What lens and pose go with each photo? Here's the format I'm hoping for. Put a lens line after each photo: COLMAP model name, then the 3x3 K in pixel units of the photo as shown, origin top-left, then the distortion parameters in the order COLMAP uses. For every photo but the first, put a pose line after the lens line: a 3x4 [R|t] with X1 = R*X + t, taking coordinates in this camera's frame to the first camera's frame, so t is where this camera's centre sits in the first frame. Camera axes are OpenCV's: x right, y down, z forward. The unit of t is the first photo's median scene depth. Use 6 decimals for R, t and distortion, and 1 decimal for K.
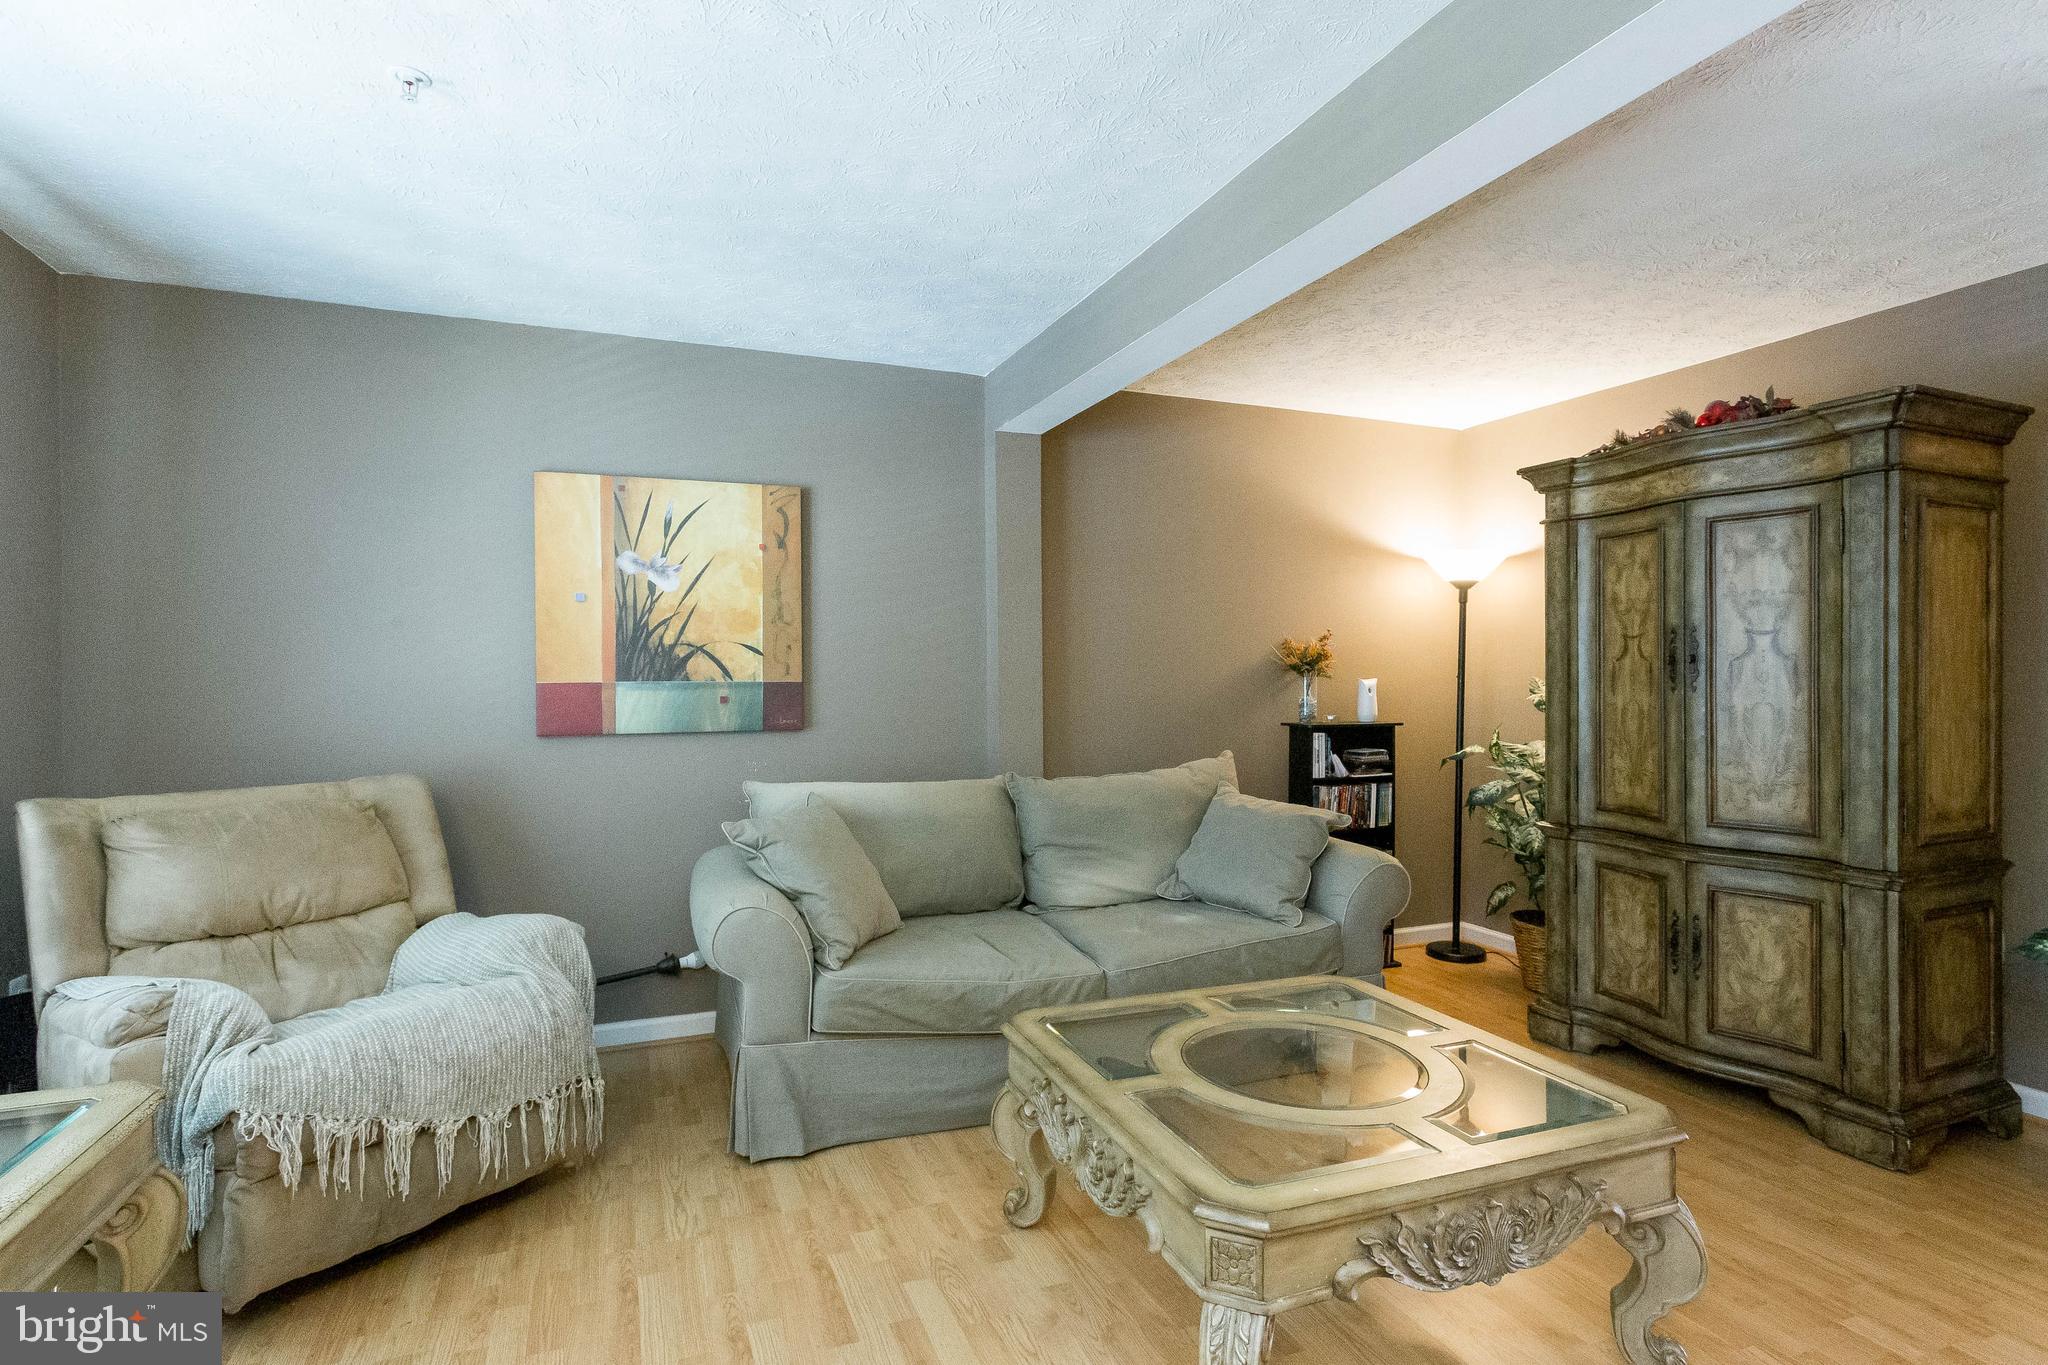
lens RADIAL K [[1024.1, 0, 1024.0], [0, 1024.1, 682.5], [0, 0, 1]] dist [0.000379, -0.000091]
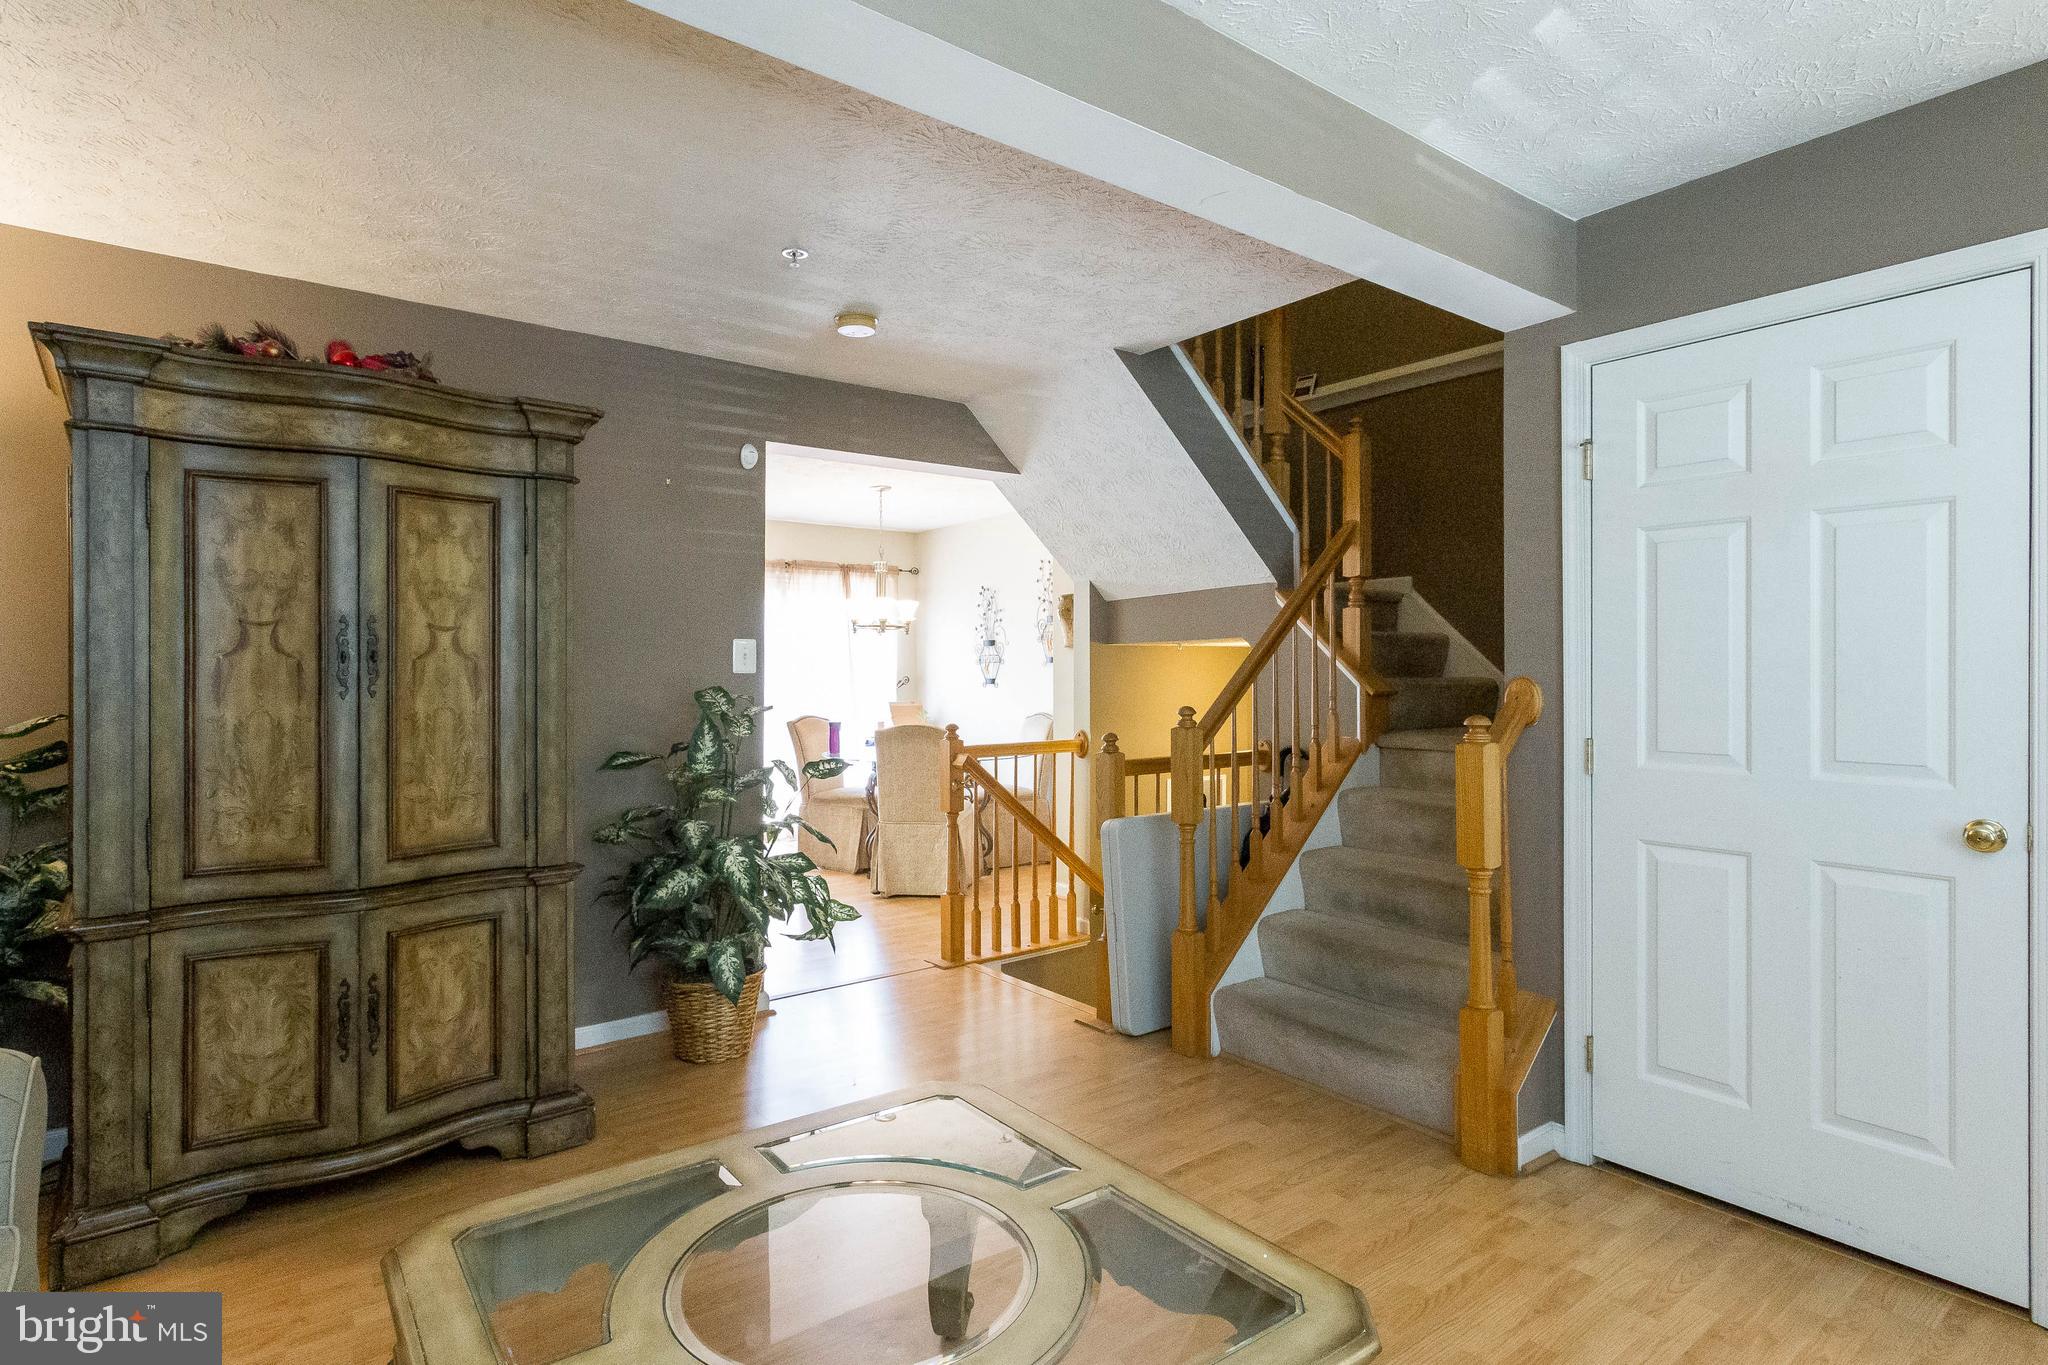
lens RADIAL K [[1024.1, 0, 1024.0], [0, 1024.1, 682.5], [0, 0, 1]] dist [0.000379, -0.000091]
pose [[-0.254688, -0.001133, 0.967023, -0.234600], [0.011762, 0.999922, 0.004269, -0.000047], [-0.966952, 0.012461, -0.254655, 0.657564]]
